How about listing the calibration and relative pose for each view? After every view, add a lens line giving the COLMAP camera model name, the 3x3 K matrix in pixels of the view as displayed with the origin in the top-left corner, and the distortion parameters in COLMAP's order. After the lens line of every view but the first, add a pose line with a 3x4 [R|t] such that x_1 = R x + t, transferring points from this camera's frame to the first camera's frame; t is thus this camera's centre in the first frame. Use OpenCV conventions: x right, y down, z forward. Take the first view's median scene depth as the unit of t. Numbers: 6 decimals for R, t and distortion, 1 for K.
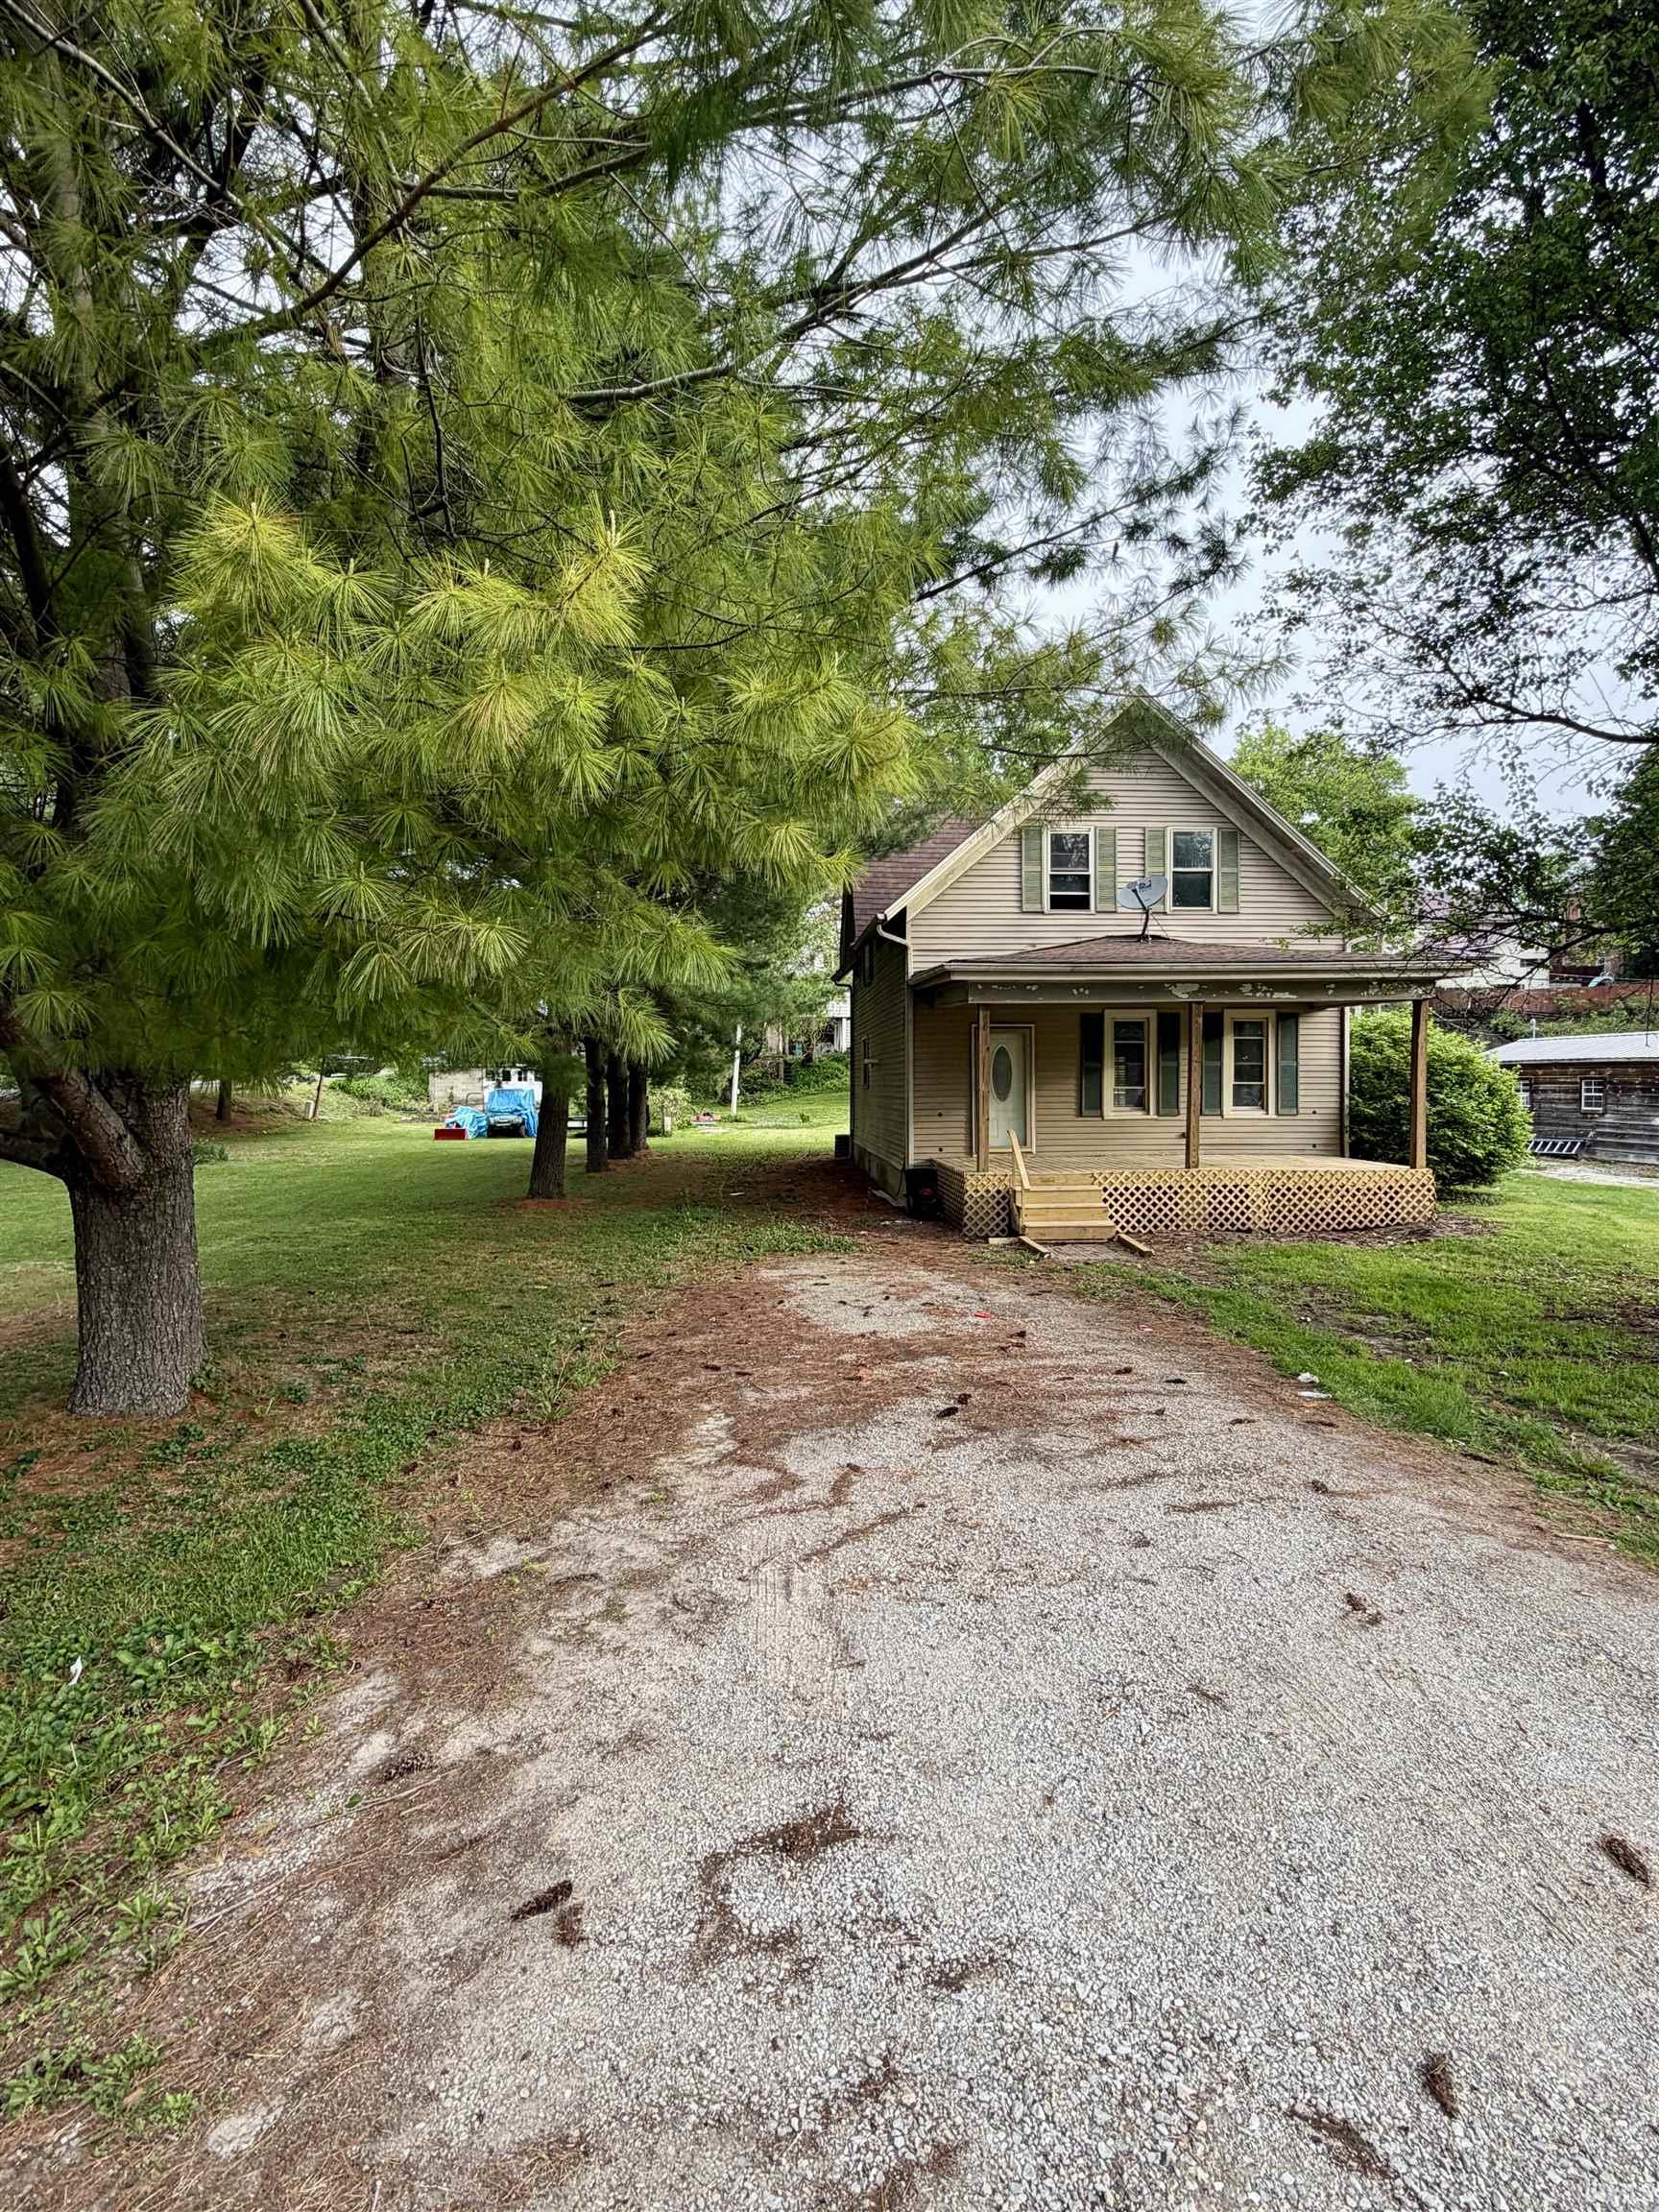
lens RADIAL K [[1029.2, 0, 830.8], [0, 1029.2, 1103.4], [0, 0, 1]] dist [-0.000625, 0.000061]
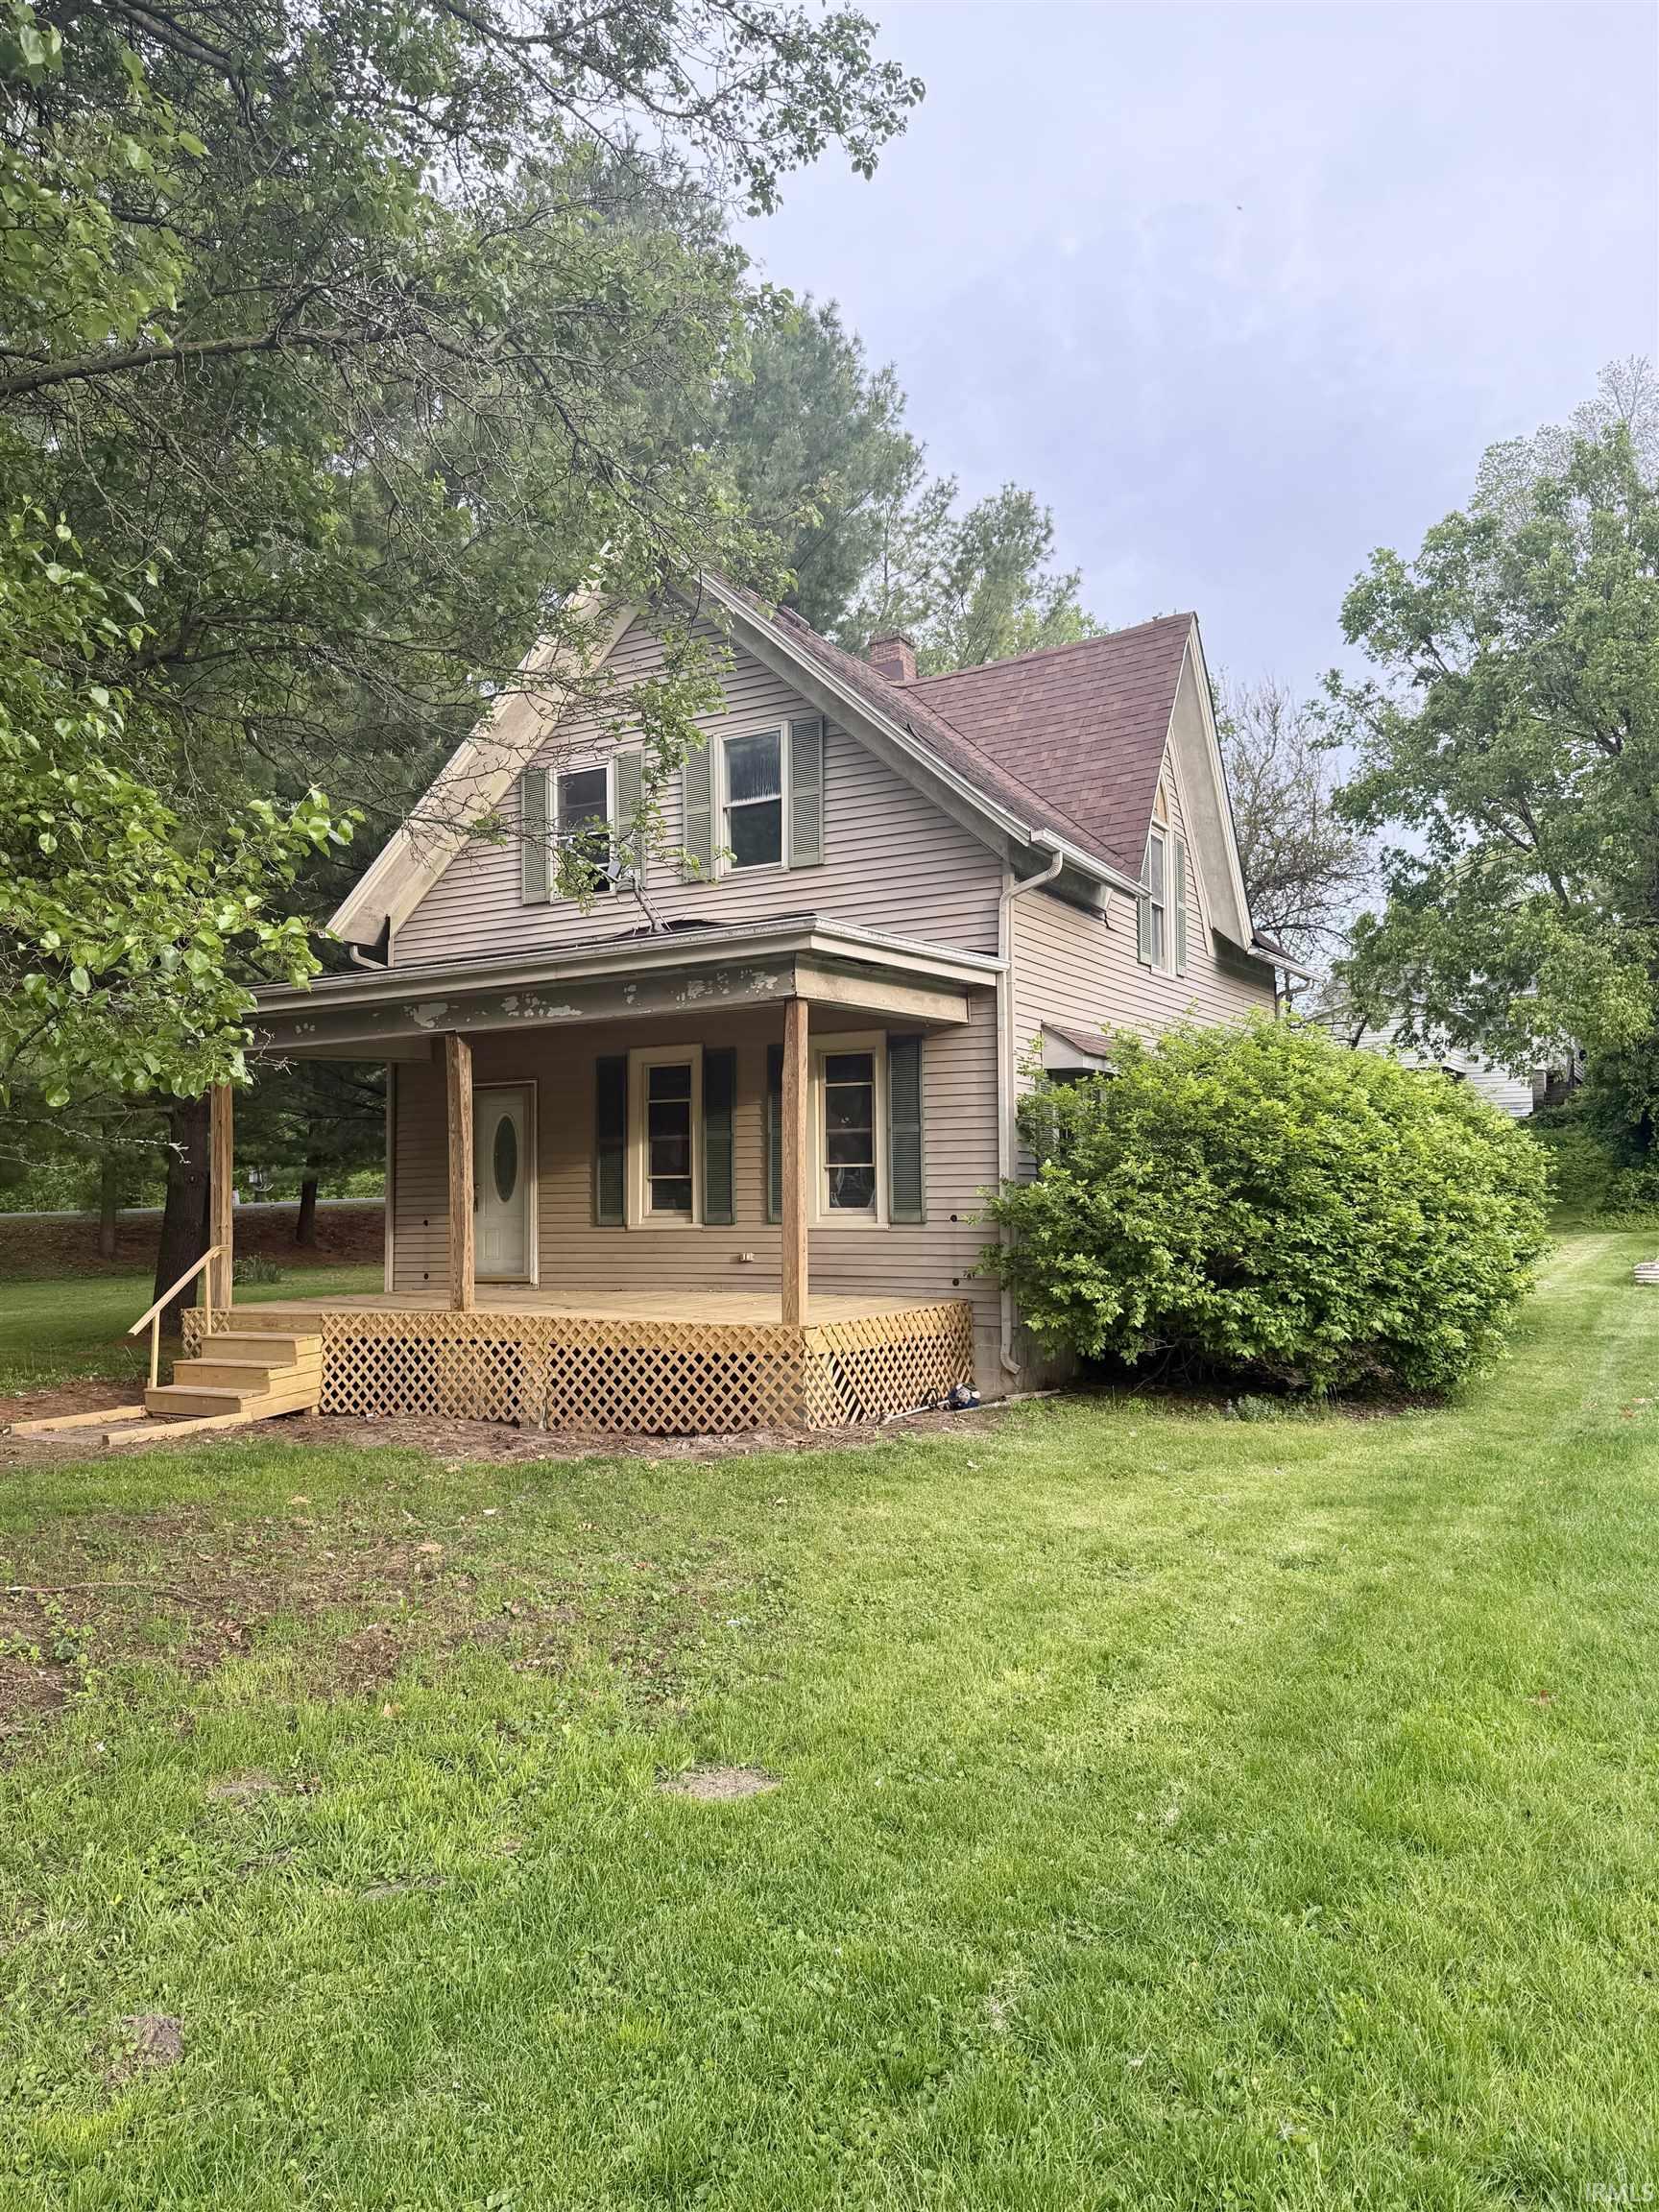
lens RADIAL K [[1569.7, 0, 833.6], [0, 1569.7, 1114.0], [0, 0, 1]] dist [0.073179, -0.000172]
pose [[0.840879, -0.037389, -0.539930, 0.969785], [0.000359, 0.997649, -0.068526, 0.011693], [0.541223, 0.057428, 0.838916, 0.325045]]
